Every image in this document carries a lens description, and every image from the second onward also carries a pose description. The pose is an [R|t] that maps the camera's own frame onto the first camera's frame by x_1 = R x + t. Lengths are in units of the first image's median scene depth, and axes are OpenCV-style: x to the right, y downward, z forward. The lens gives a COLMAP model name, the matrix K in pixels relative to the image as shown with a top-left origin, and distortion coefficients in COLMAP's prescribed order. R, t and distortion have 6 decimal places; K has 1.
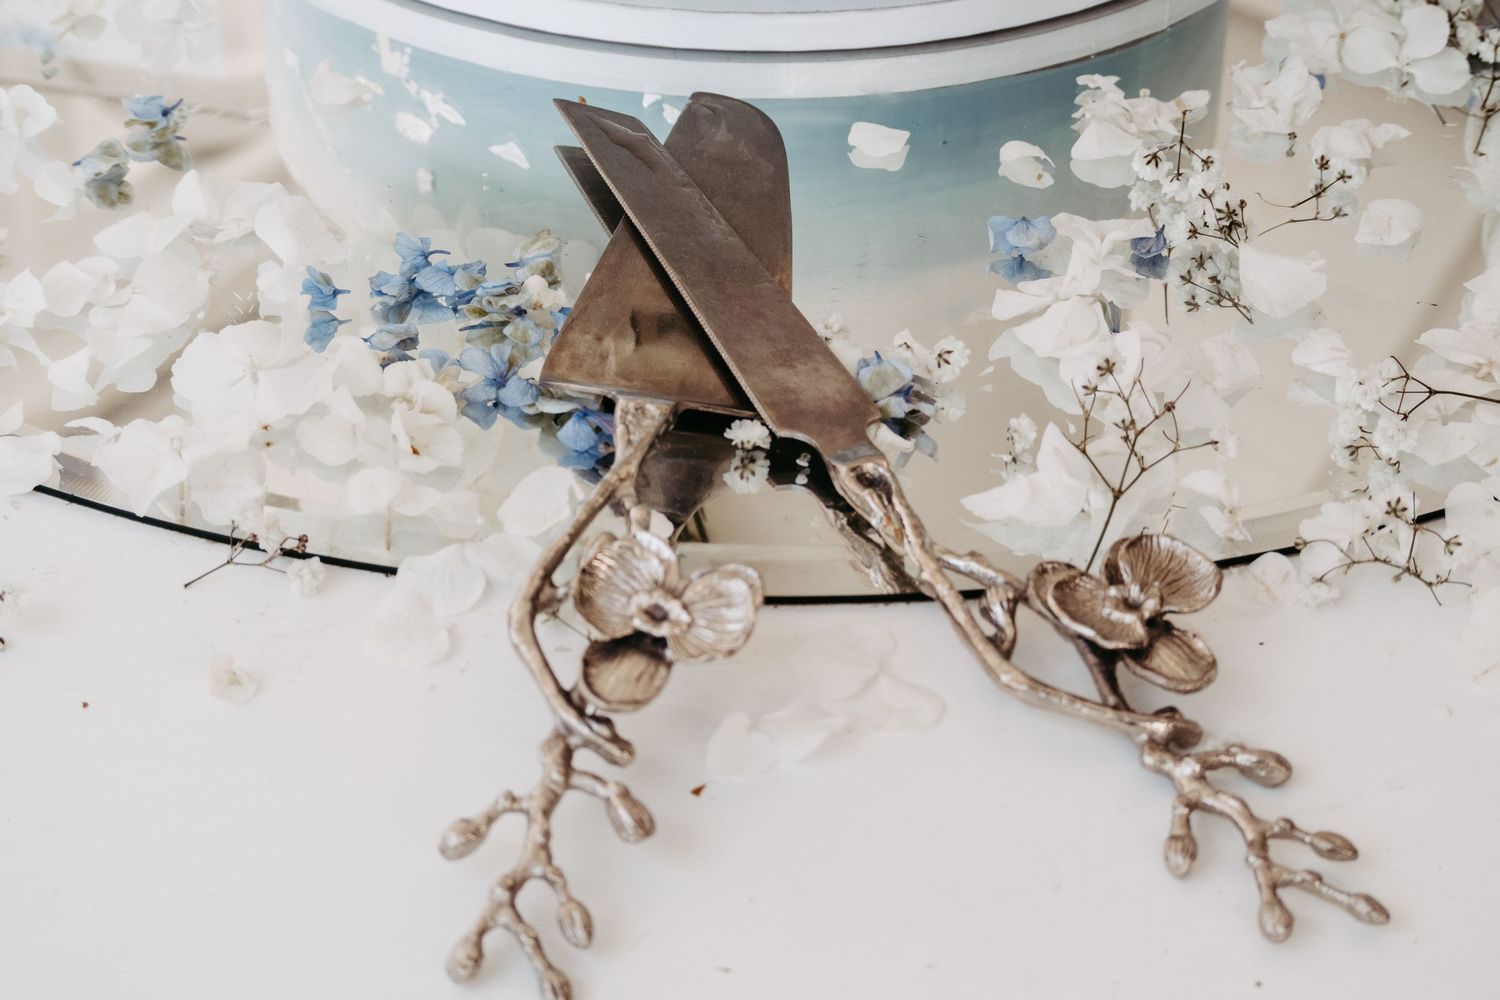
lens RADIAL K [[3424.1, 0, 750.0], [0, 3424.1, 500.0], [0, 0, 1]] dist [-0.143582, -0.104658]
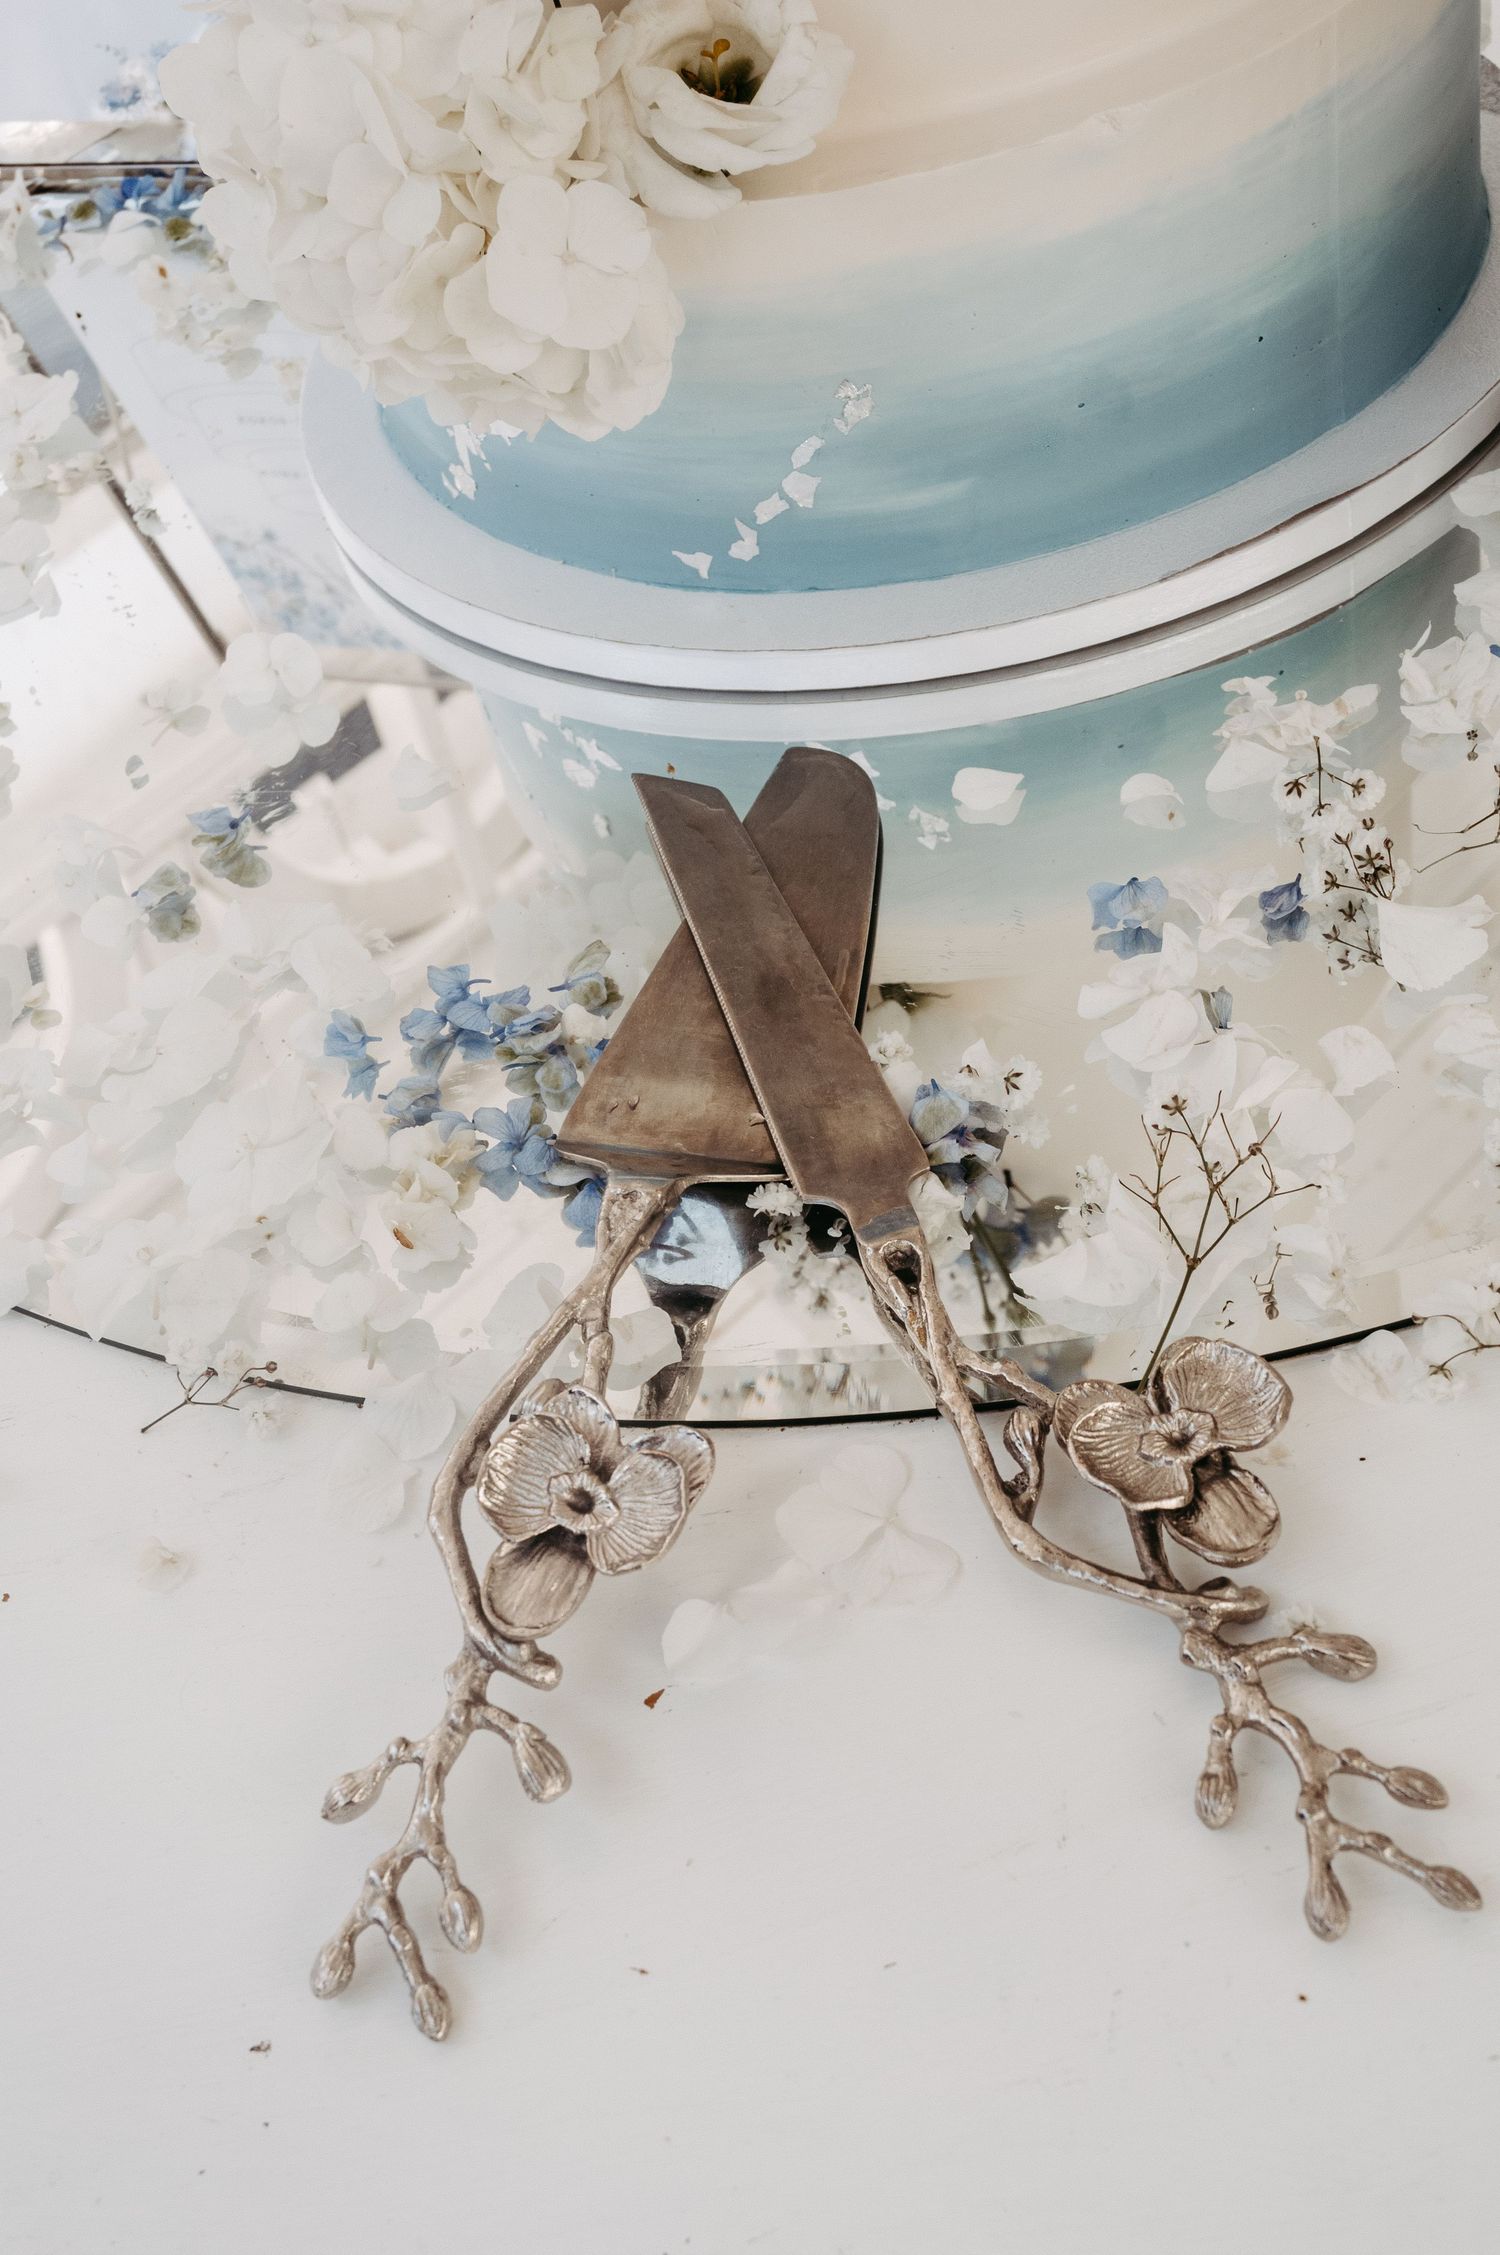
lens RADIAL K [[2707.1, 0, 751.1], [0, 2707.1, 1271.9], [0, 0, 1]] dist [0.009931, -0.006921]
pose [[0.975266, -0.055535, -0.213946, 0.135827], [0.086793, 0.986397, 0.139598, -0.095191], [0.203283, -0.154714, 0.966819, 0.325941]]
